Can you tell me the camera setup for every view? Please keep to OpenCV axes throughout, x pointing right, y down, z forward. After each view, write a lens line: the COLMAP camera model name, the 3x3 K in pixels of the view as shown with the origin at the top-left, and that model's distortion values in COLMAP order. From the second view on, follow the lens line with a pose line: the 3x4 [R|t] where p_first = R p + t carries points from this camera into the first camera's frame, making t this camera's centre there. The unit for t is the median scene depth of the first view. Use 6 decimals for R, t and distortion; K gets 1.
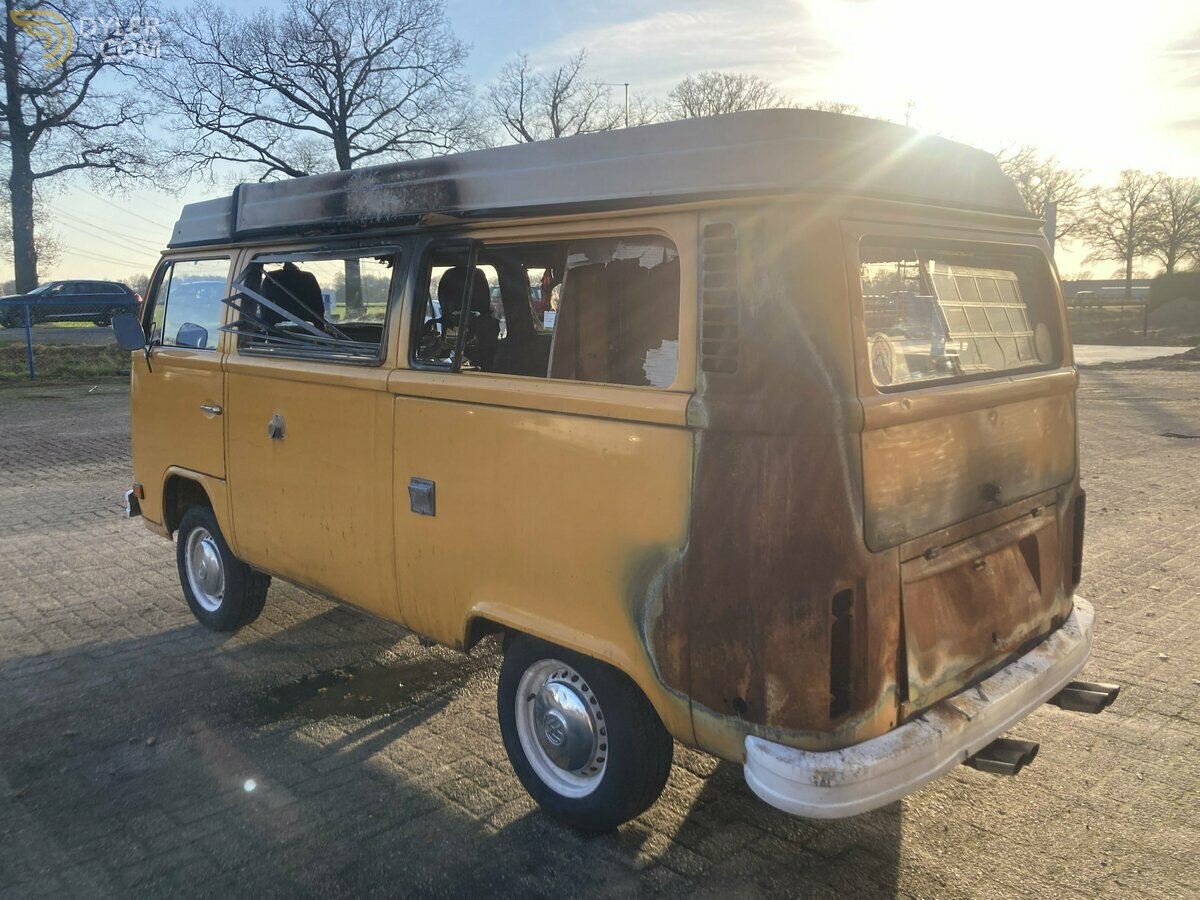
lens RADIAL K [[972.8, 0, 600.0], [0, 972.8, 450.0], [0, 0, 1]] dist [0.013087, 0.005783]
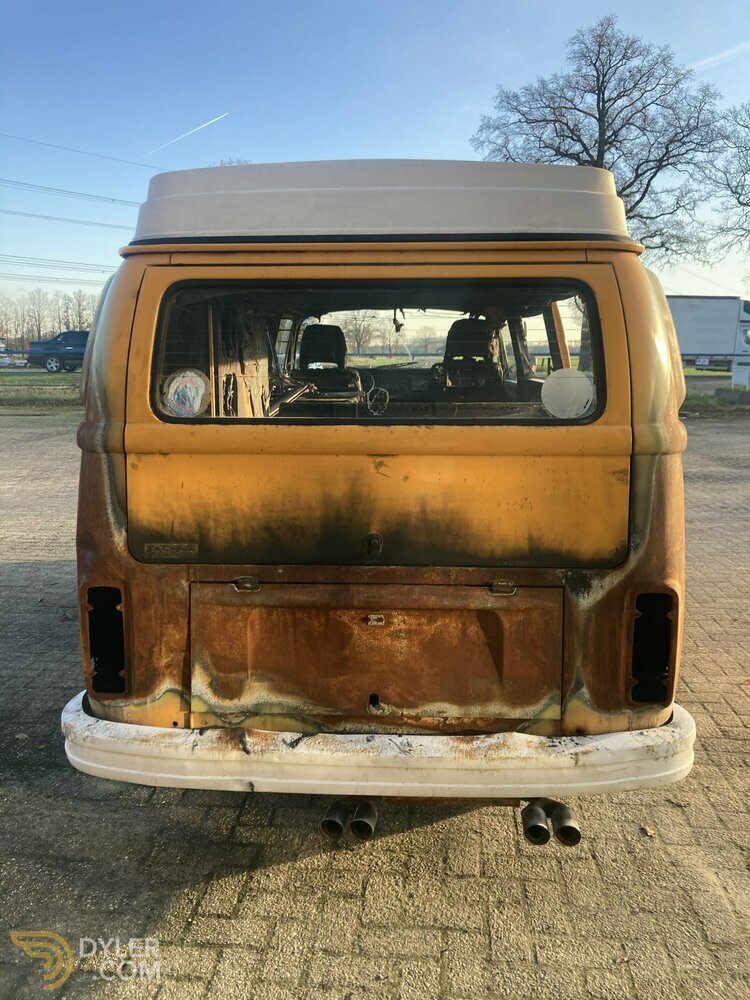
lens RADIAL K [[819.2, 0, 375.0], [0, 819.2, 500.0], [0, 0, 1]] dist [-0.003314, 0.005050]
pose [[0.664563, 0.131334, -0.735600, 0.072148], [-0.114600, 0.990700, 0.073346, -0.004195], [0.738392, 0.035557, 0.673434, 0.035003]]
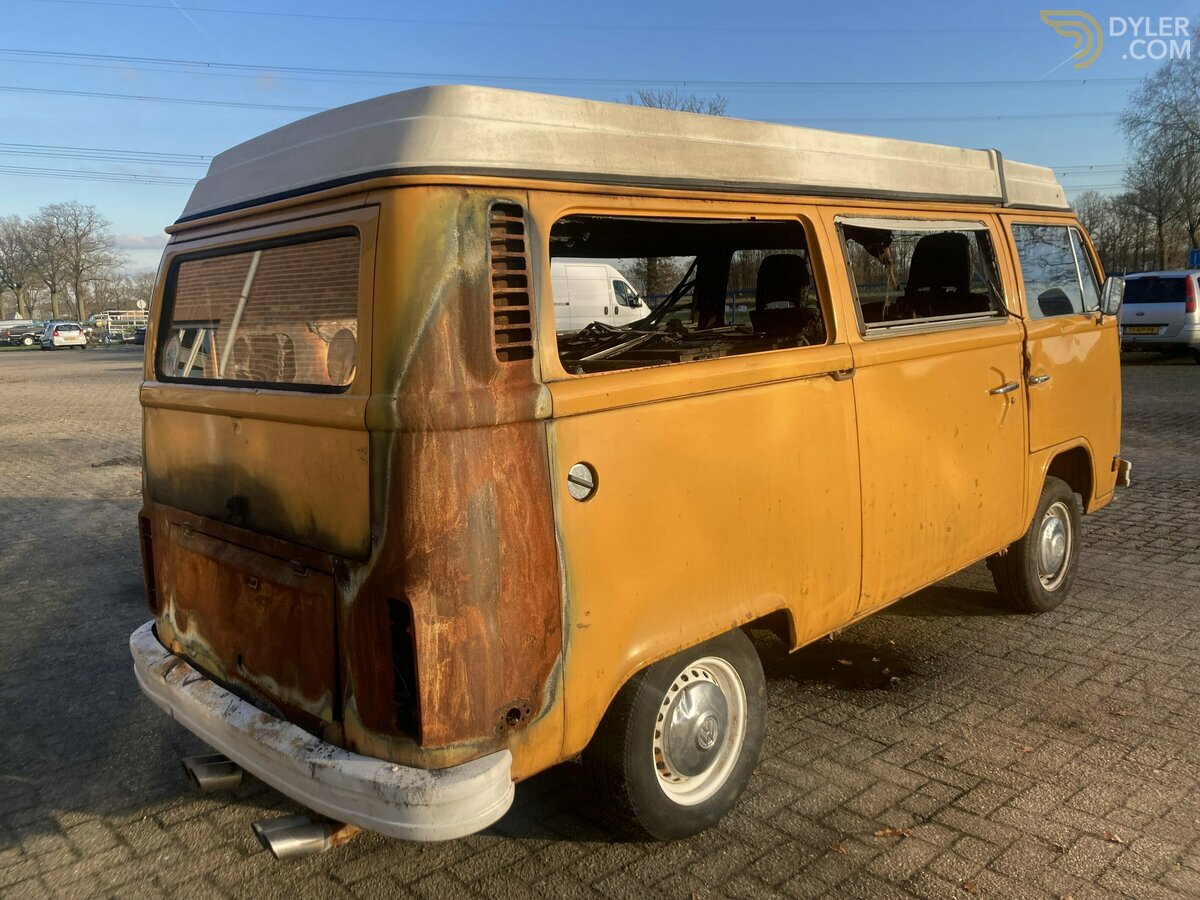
lens RADIAL K [[992.0, 0, 600.0], [0, 992.0, 450.0], [0, 0, 1]] dist [0.007398, -0.000833]
pose [[-0.022319, 0.150142, -0.988413, 0.099084], [-0.103623, 0.982986, 0.151657, -0.014263], [0.994366, 0.105807, -0.006381, 0.100284]]
